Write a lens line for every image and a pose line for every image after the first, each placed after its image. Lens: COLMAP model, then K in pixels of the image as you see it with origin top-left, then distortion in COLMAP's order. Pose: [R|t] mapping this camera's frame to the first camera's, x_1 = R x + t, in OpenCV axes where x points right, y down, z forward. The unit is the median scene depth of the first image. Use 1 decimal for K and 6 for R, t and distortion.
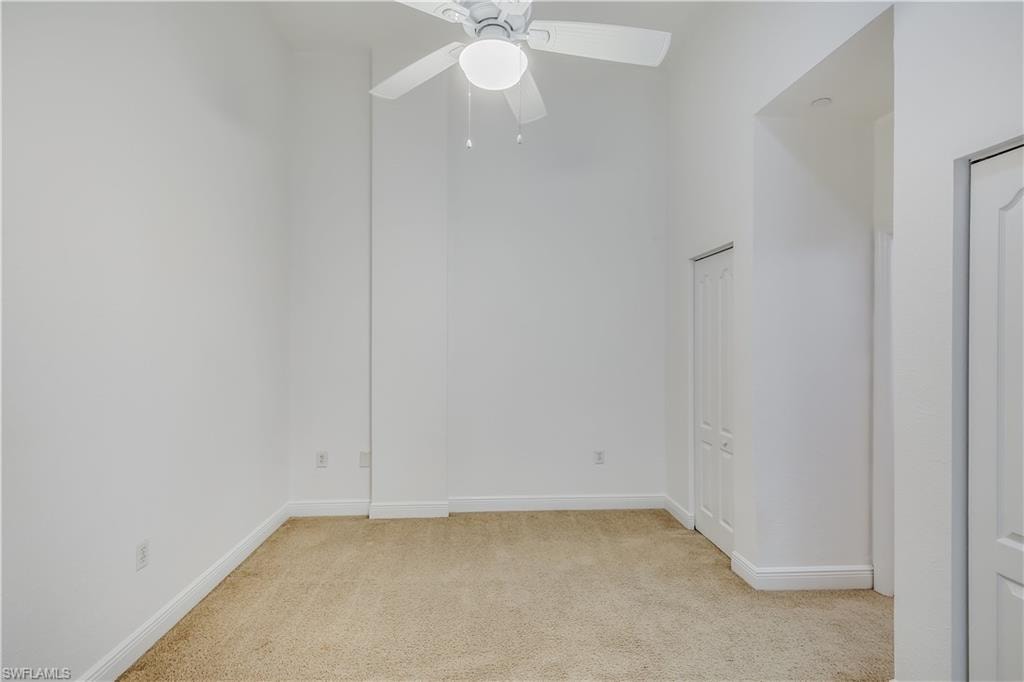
lens RADIAL K [[478.2, 0, 513.4], [0, 478.2, 339.5], [0, 0, 1]] dist [0.000325, 0.000118]
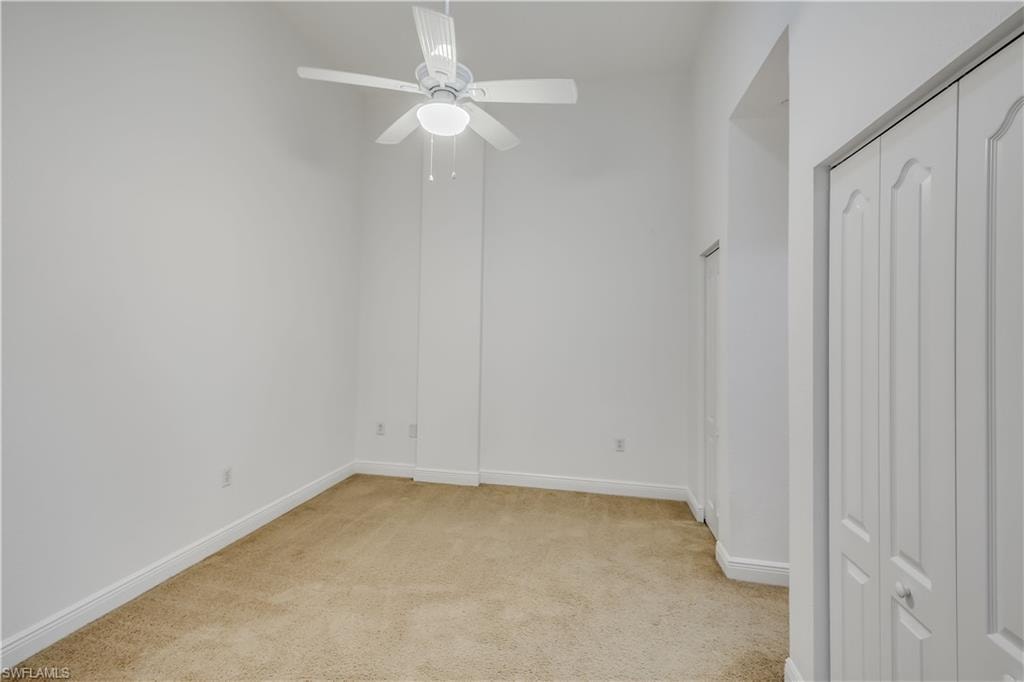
lens RADIAL K [[478.2, 0, 498.3], [0, 478.2, 319.5], [0, 0, 1]] dist [0.000325, 0.000118]
pose [[0.961591, 0.006261, -0.274416, 0.250004], [-0.014346, 0.999520, -0.027465, 0.004446], [0.274112, 0.030347, 0.961219, -0.107176]]
